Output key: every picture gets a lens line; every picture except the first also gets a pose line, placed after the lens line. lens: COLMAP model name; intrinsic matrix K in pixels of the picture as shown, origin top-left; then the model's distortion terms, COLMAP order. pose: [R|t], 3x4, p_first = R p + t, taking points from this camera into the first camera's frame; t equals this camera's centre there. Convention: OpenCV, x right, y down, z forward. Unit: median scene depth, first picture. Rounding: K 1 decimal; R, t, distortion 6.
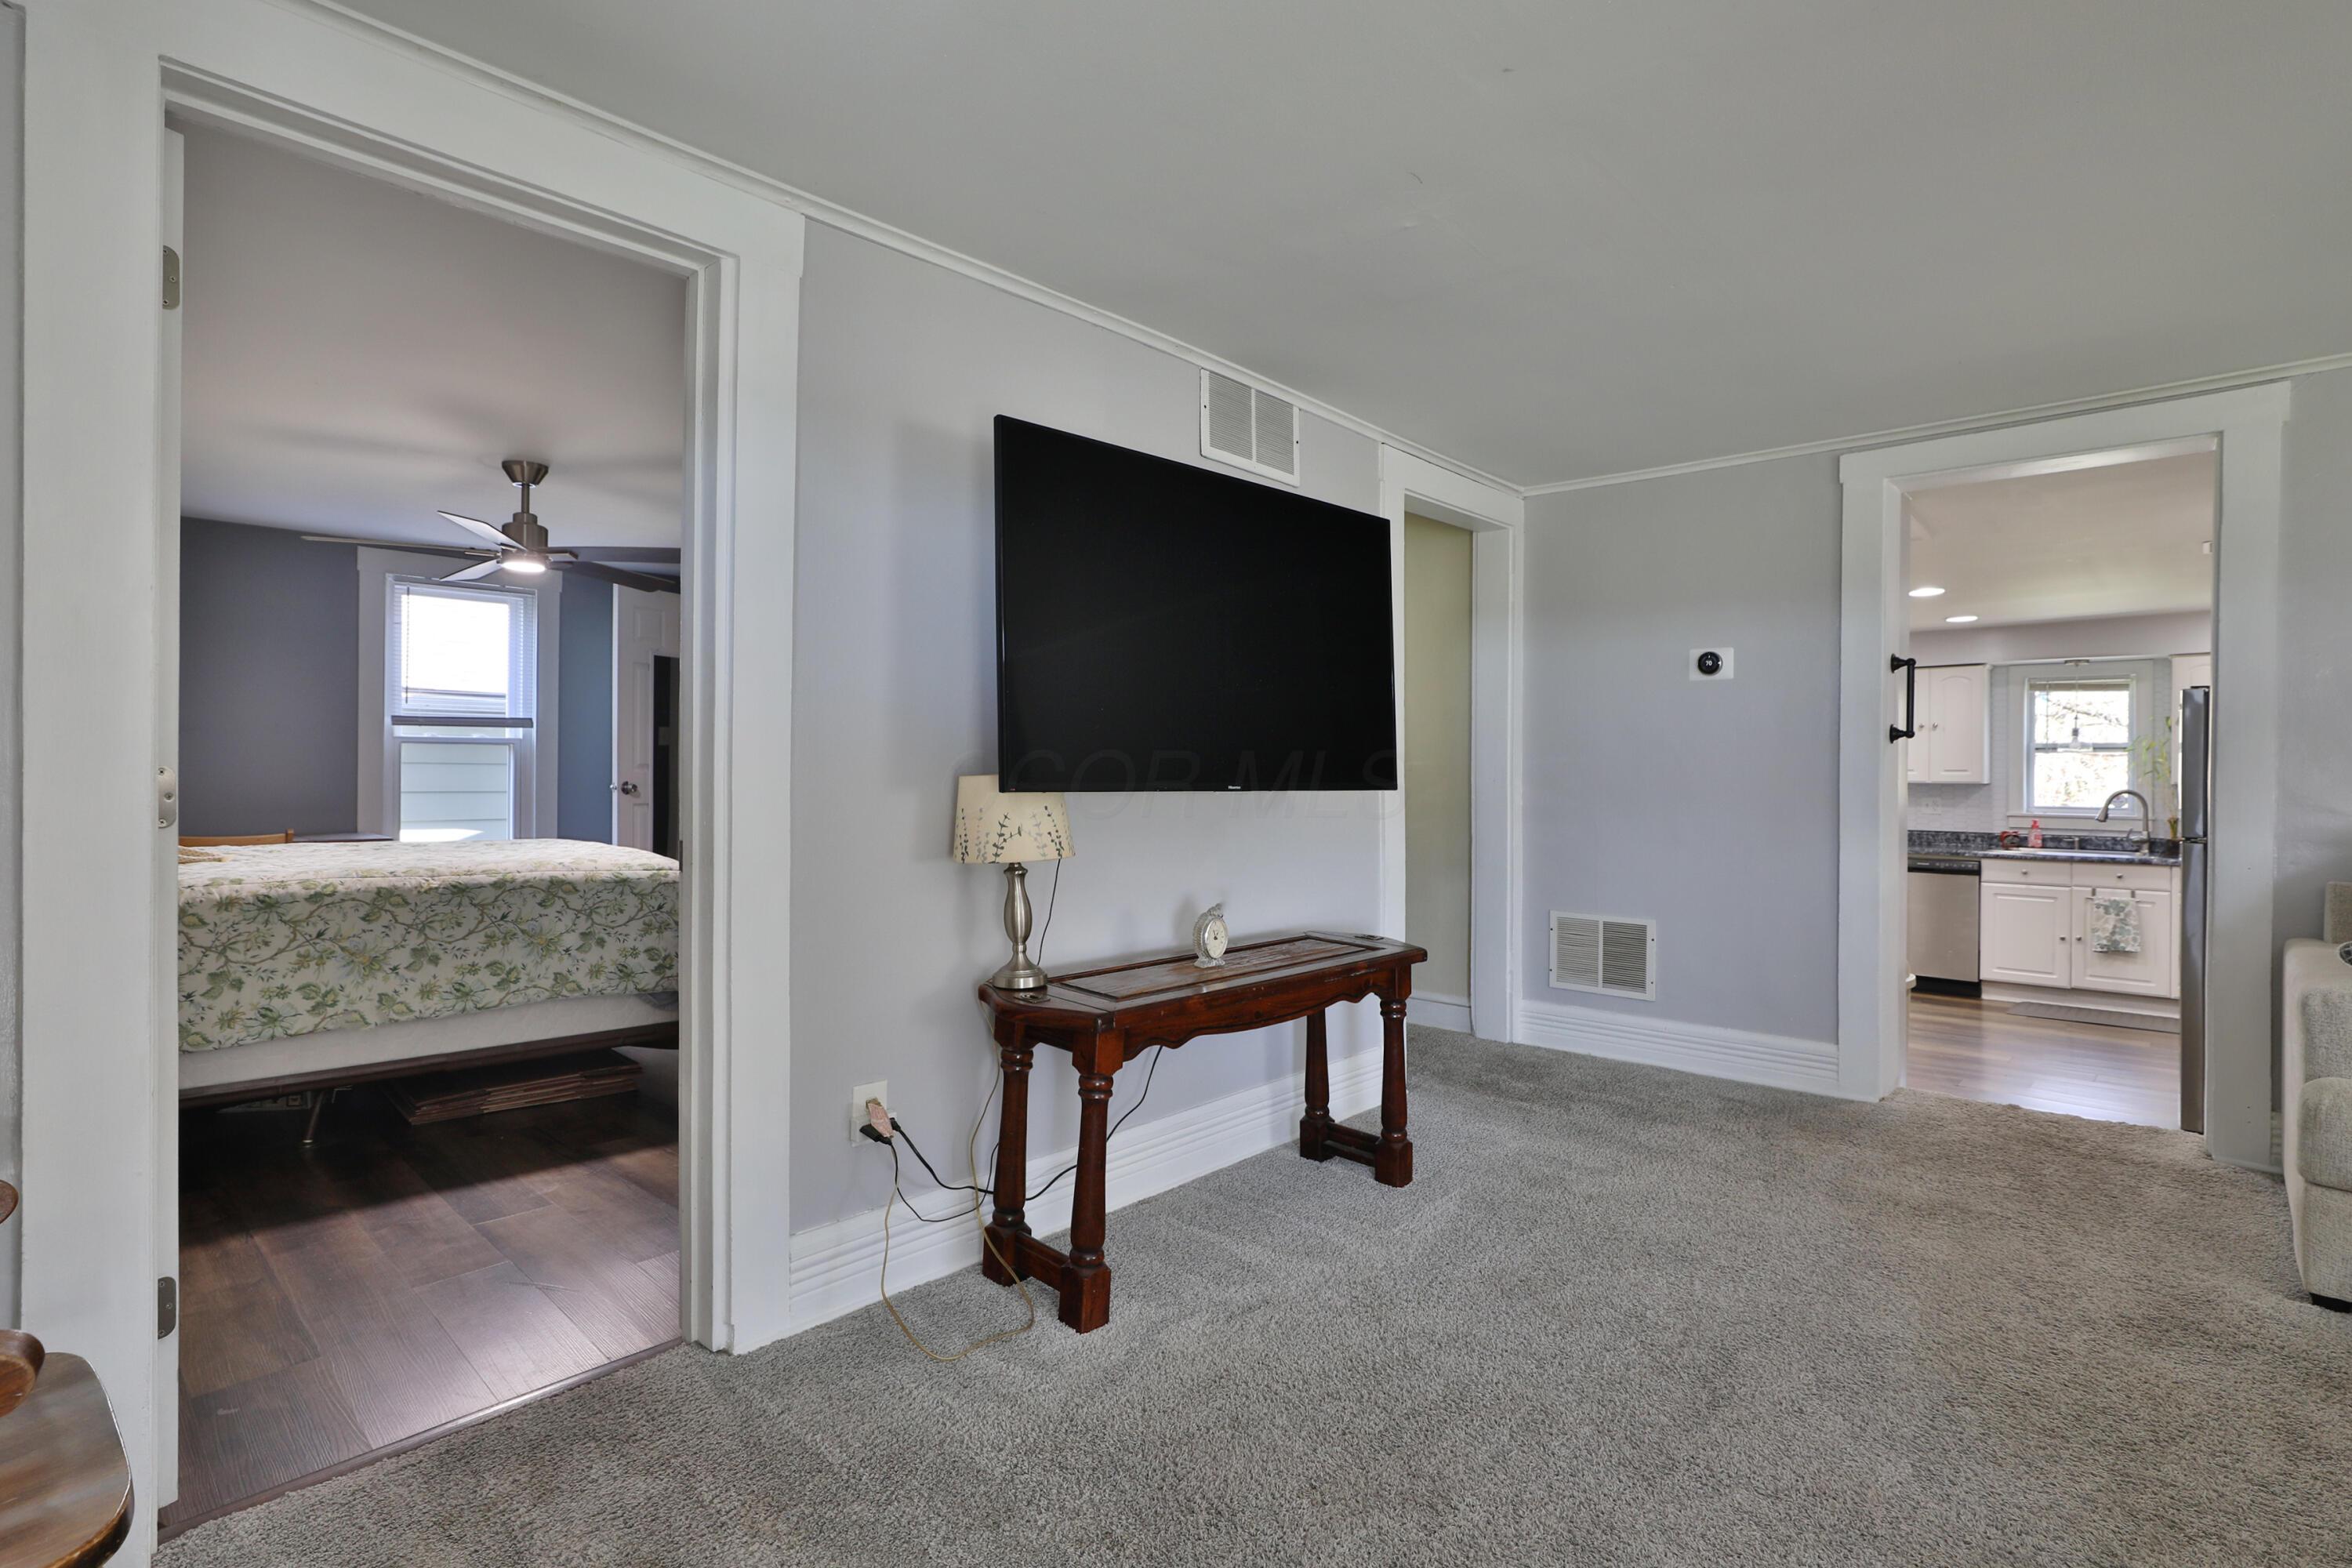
lens RADIAL K [[1153.7, 0, 1176.0], [0, 1153.7, 784.0], [0, 0, 1]] dist [-0.037216, 0.020071]
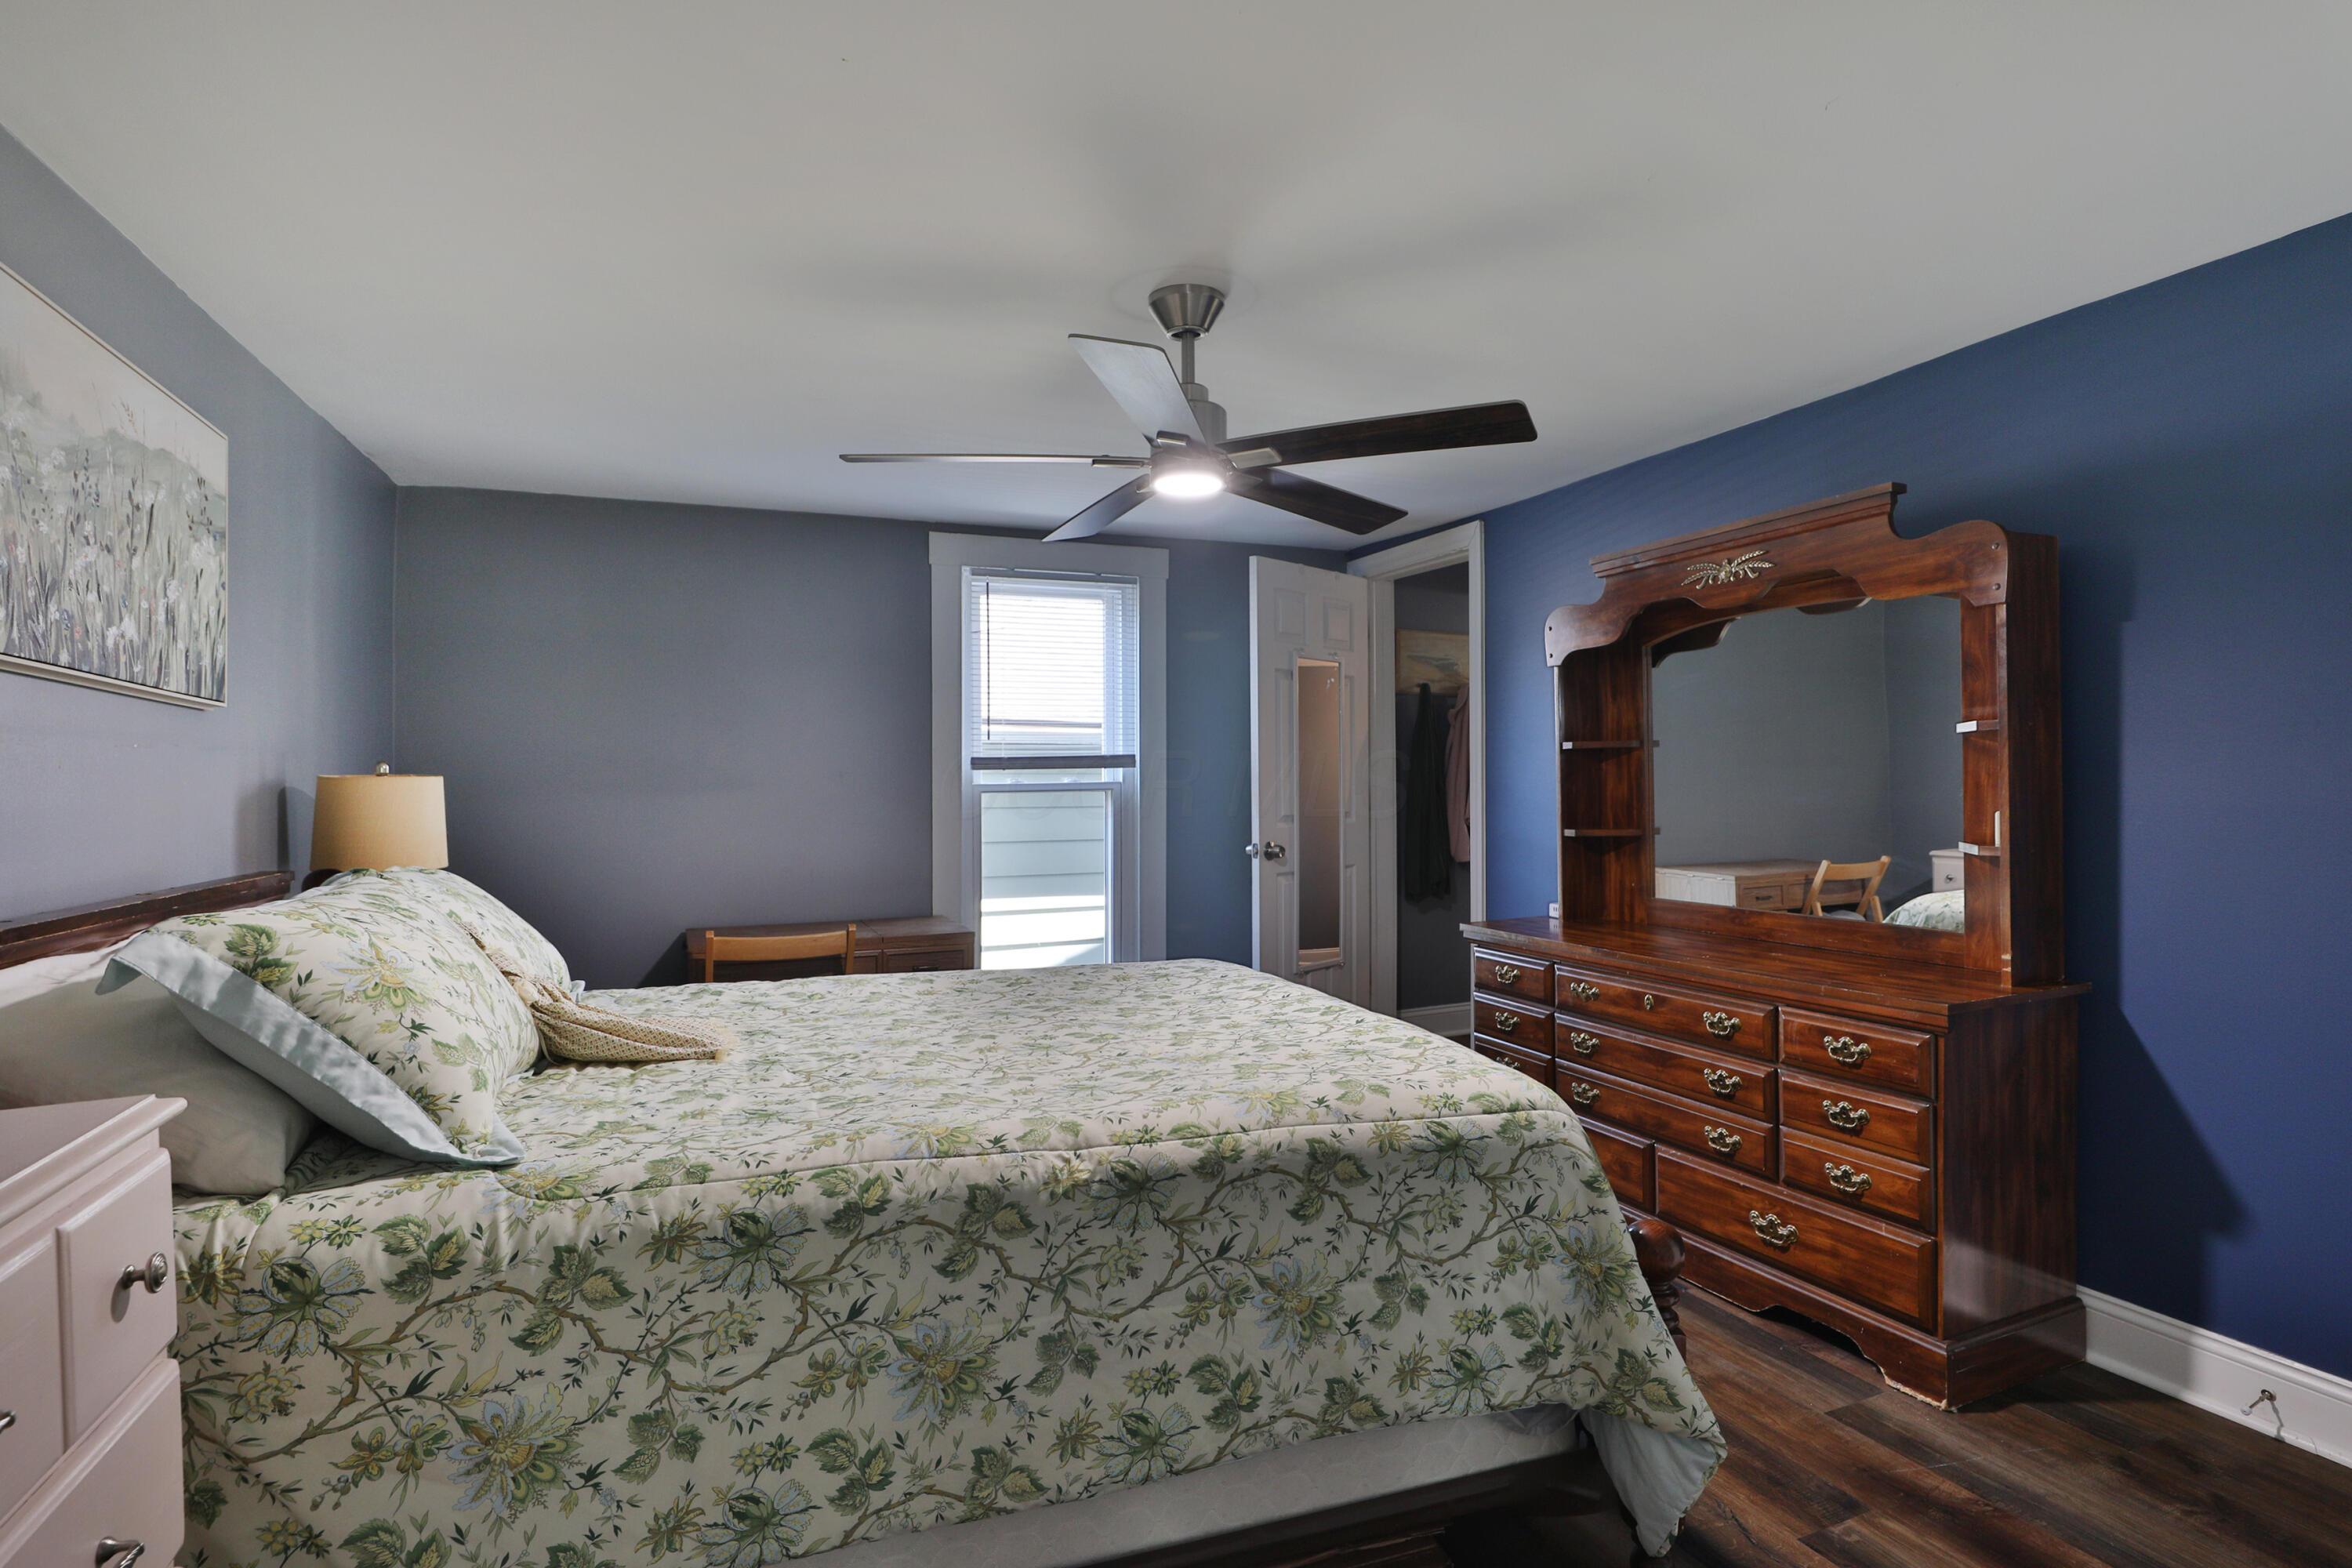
lens RADIAL K [[1178.8, 0, 1176.0], [0, 1178.8, 784.0], [0, 0, 1]] dist [-0.001188, 0.000098]
pose [[0.912147, -0.018219, -0.409459, -0.424384], [0.013172, 0.999799, -0.015145, -0.049272], [0.409652, 0.008421, 0.912203, 0.594990]]
